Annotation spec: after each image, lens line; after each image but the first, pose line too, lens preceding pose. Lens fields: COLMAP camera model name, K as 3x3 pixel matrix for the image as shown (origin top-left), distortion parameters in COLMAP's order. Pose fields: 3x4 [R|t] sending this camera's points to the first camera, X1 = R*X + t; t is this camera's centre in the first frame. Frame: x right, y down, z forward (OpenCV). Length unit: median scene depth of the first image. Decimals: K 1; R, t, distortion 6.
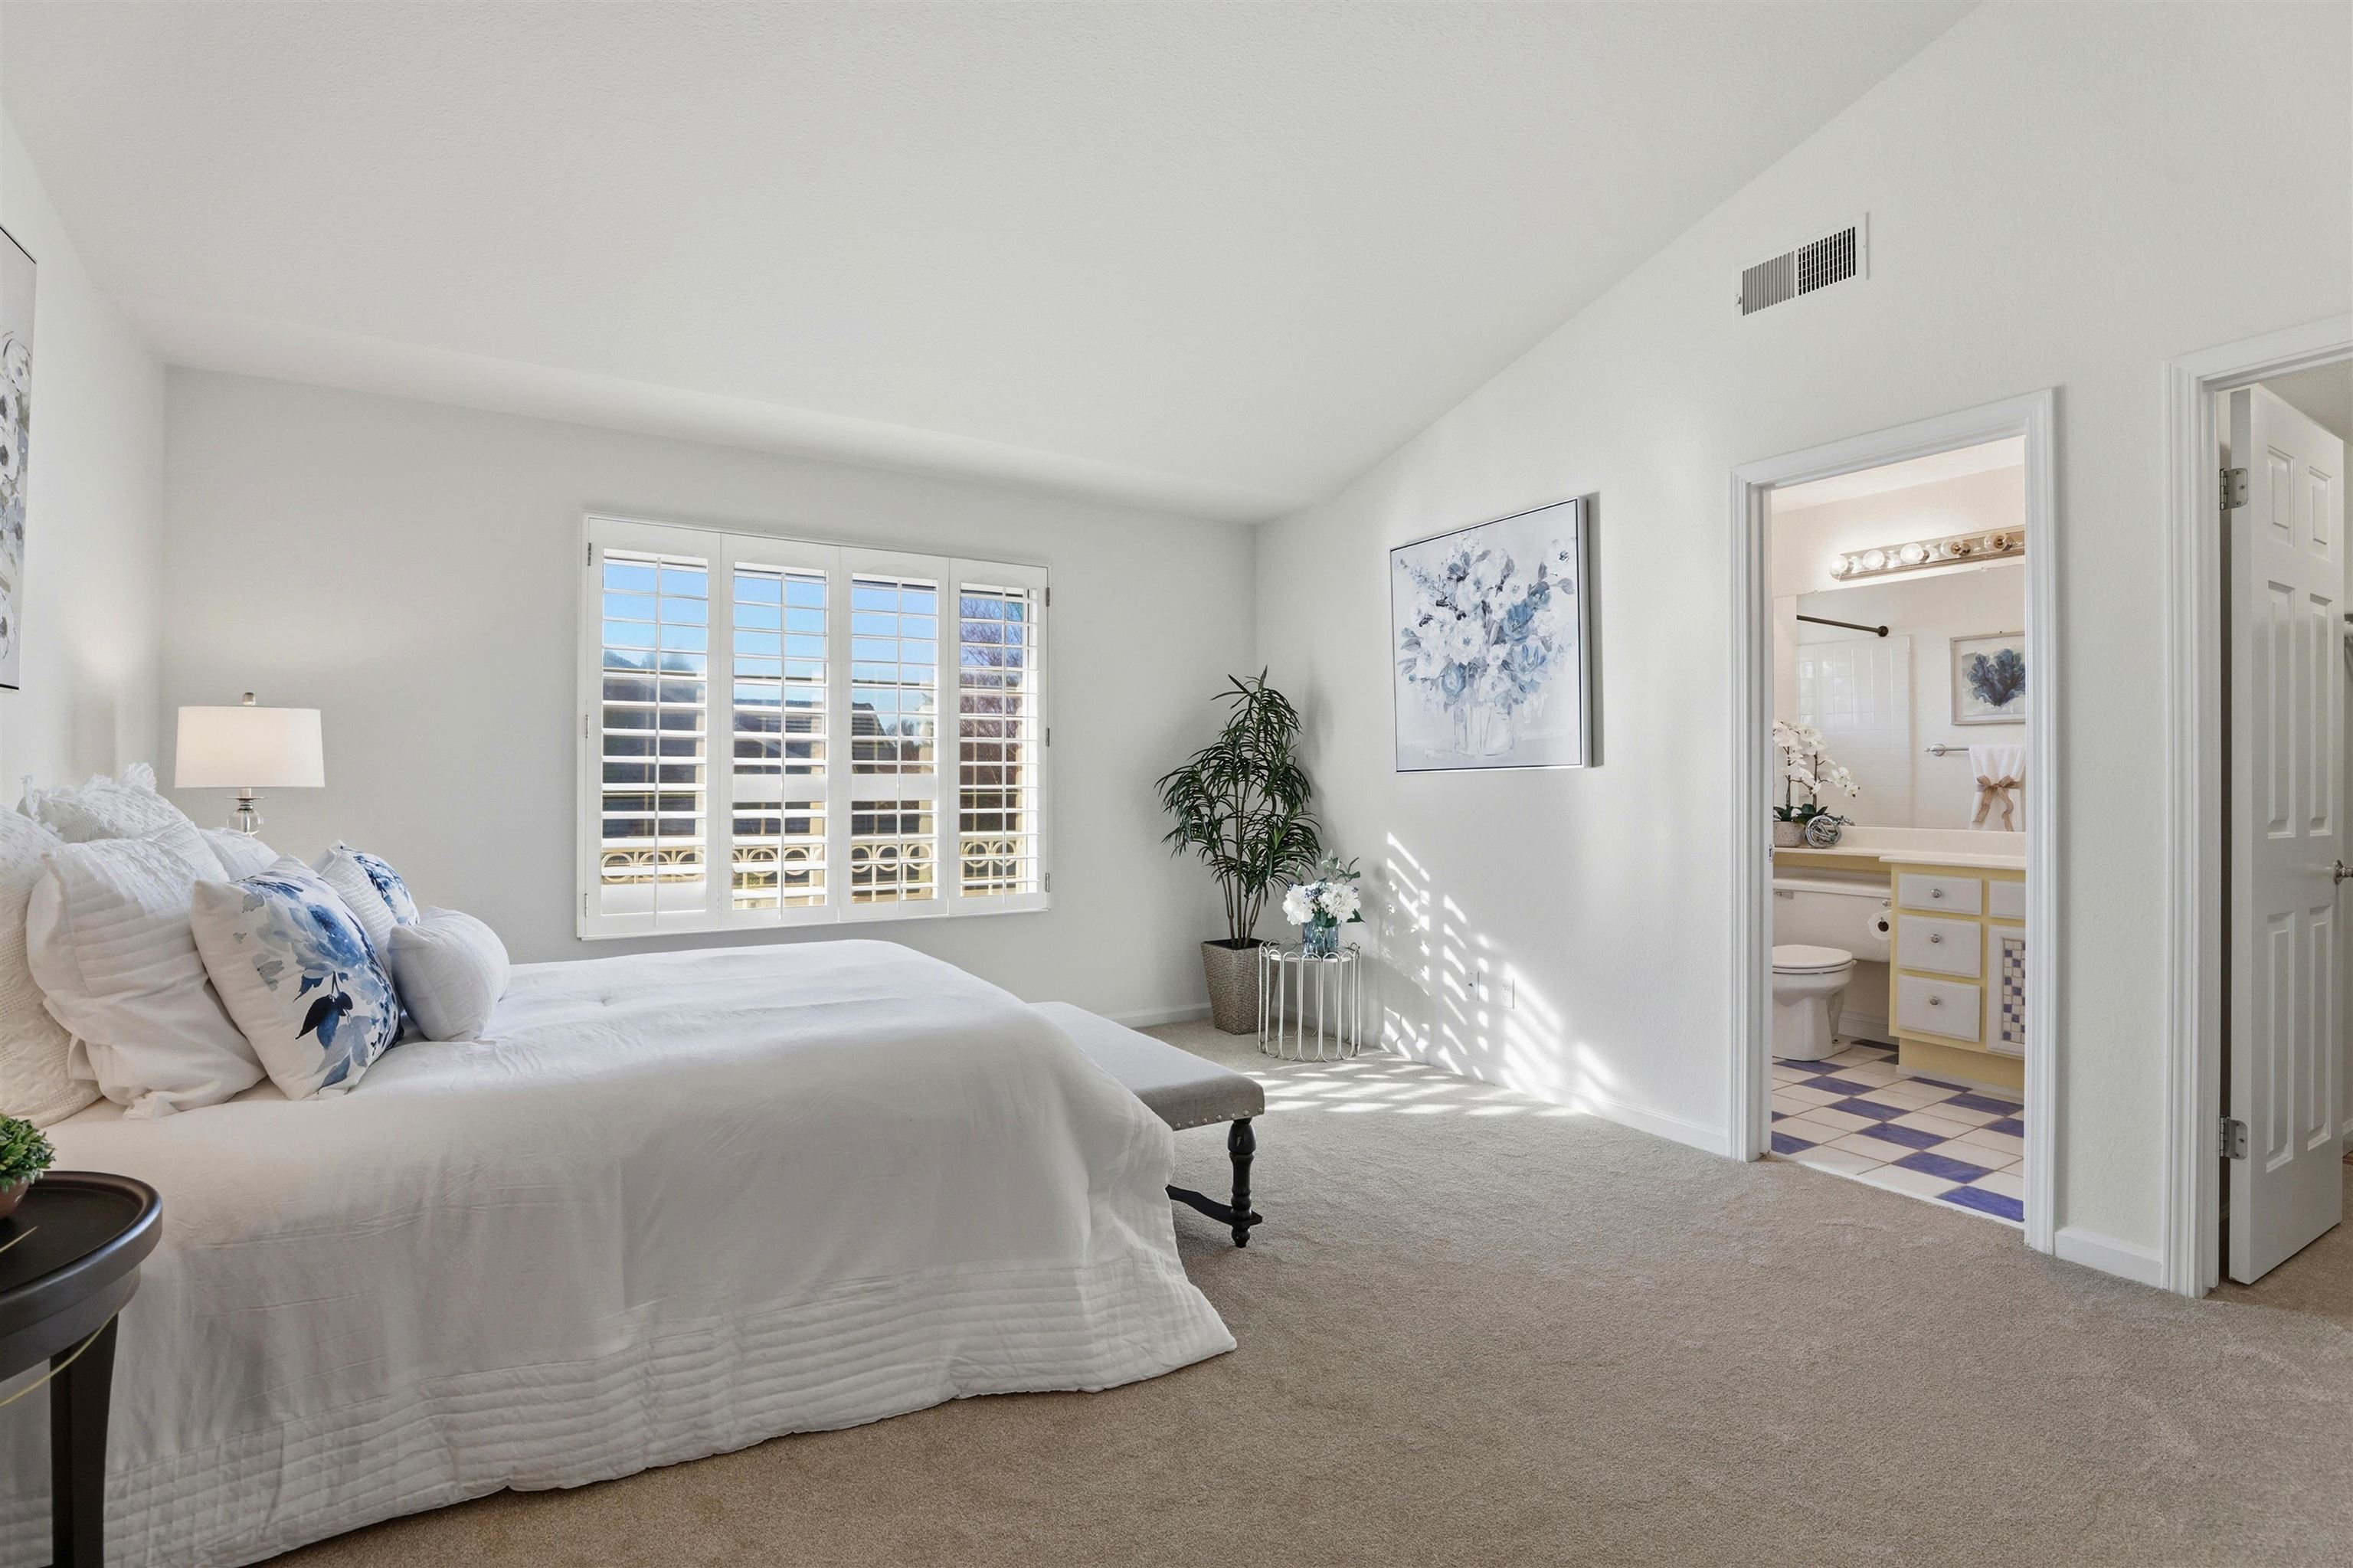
lens RADIAL K [[1113.5, 0, 1175.0], [0, 1113.5, 765.8], [0, 0, 1]] dist [-0.012899, 0.000099]
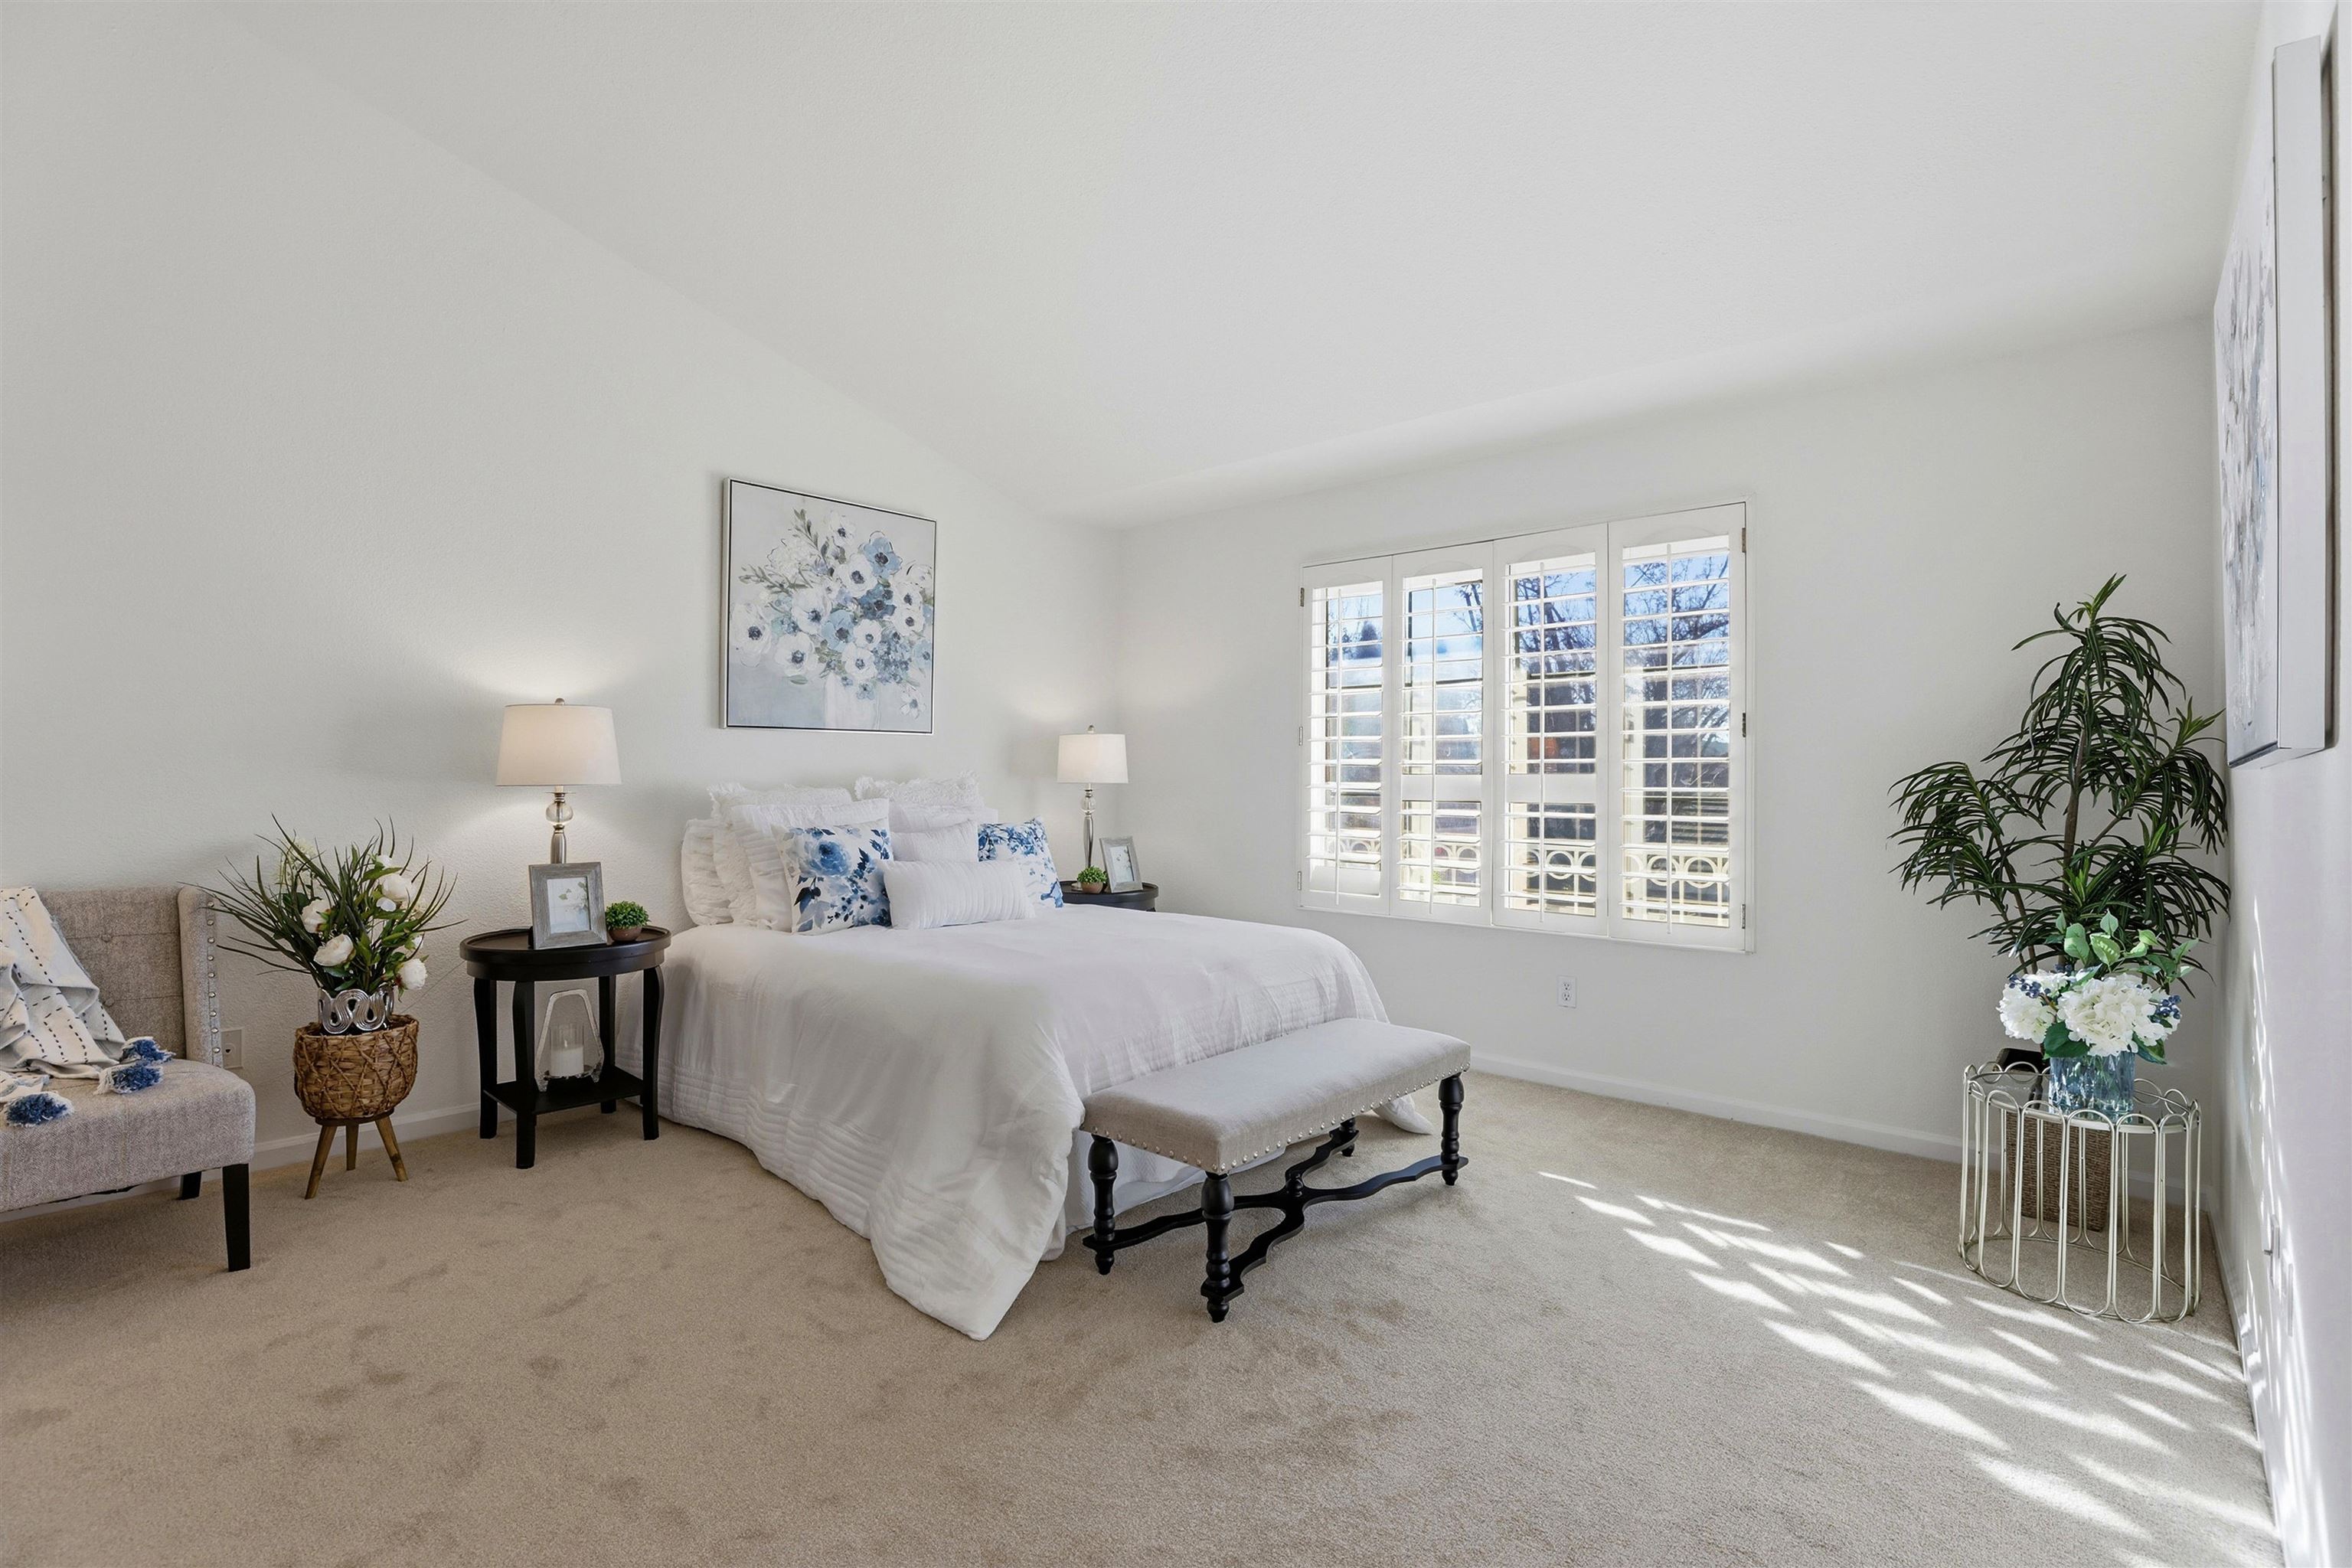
lens RADIAL K [[1113.0, 0, 1189.9], [0, 1113.0, 791.6], [0, 0, 1]] dist [-0.012899, 0.000099]
pose [[0.276907, 0.009925, -0.960845, 0.617041], [0.007322, 0.999896, 0.012438, 0.009631], [0.960869, -0.010480, 0.276806, 0.524477]]
